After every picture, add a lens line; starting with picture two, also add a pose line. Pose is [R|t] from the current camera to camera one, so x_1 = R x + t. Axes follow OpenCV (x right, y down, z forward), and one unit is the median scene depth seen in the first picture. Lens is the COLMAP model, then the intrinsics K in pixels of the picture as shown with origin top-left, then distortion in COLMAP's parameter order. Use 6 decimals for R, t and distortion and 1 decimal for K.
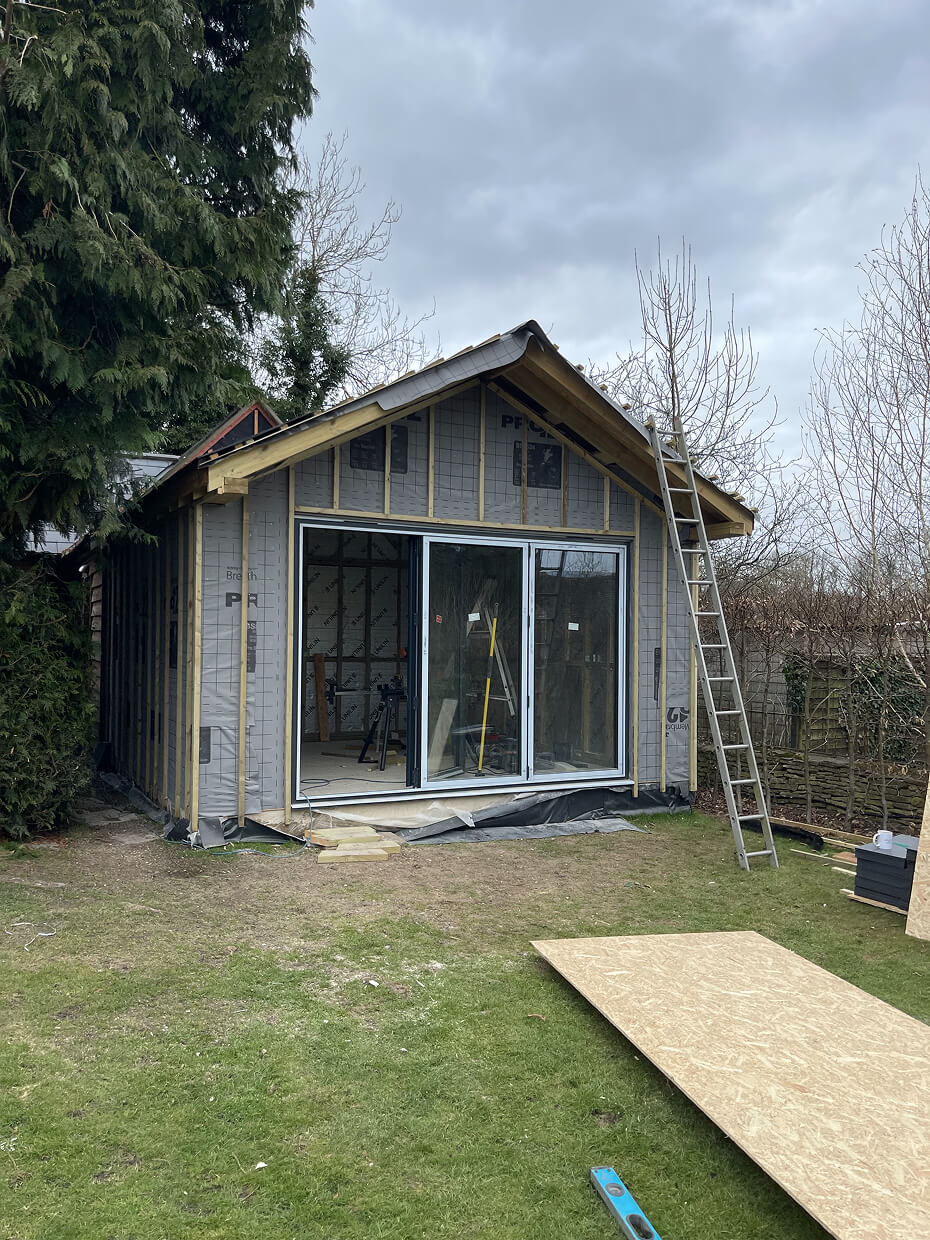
lens RADIAL K [[984.6, 0, 460.9], [0, 984.6, 624.5], [0, 0, 1]] dist [0.010127, -0.015306]
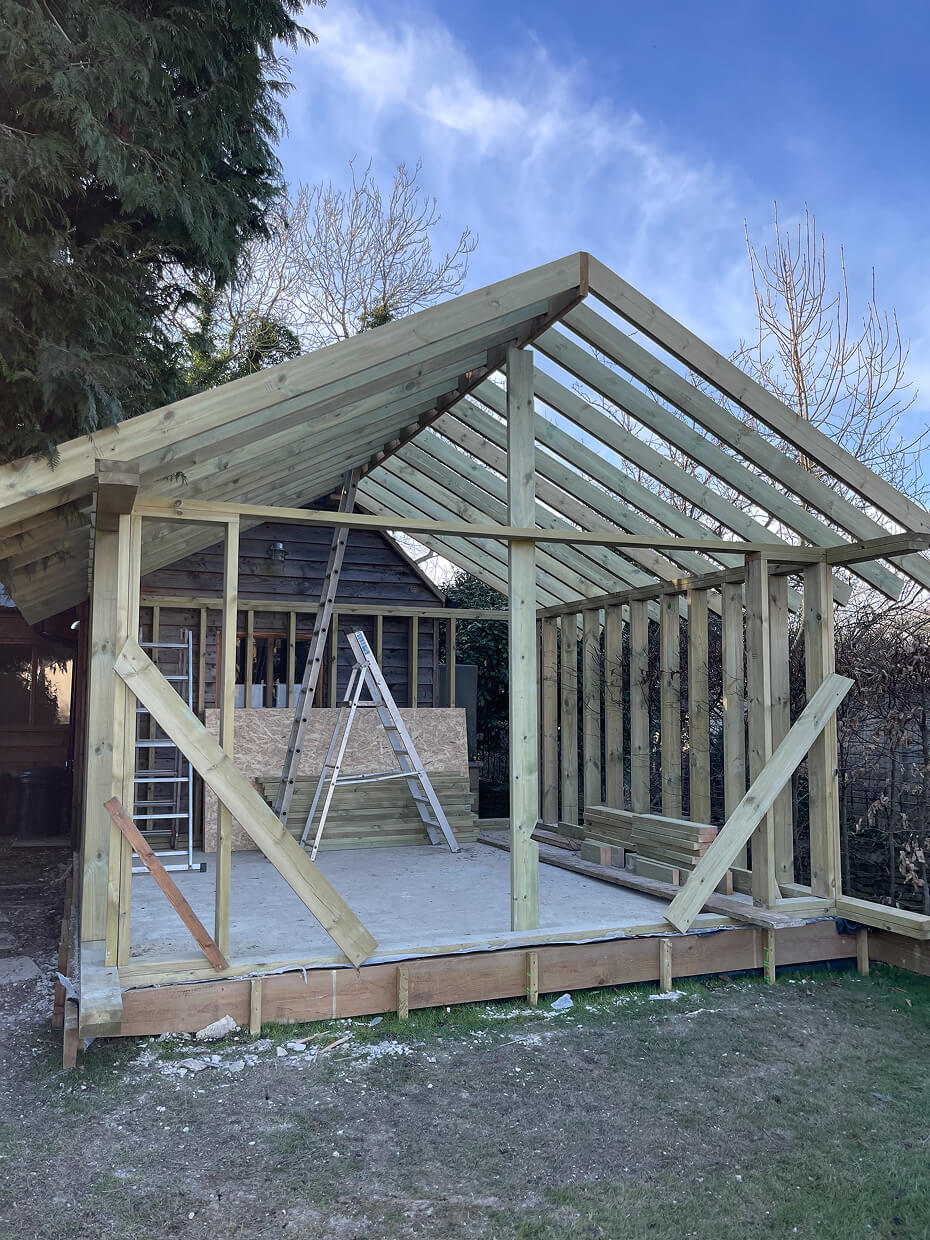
lens RADIAL K [[984.6, 0, 464.2], [0, 984.6, 626.4], [0, 0, 1]] dist [0.010127, -0.015306]
pose [[0.995168, -0.013480, -0.097260, 0.022710], [0.007482, 0.998062, -0.061777, -0.002079], [0.097904, 0.060751, 0.993340, 0.199078]]
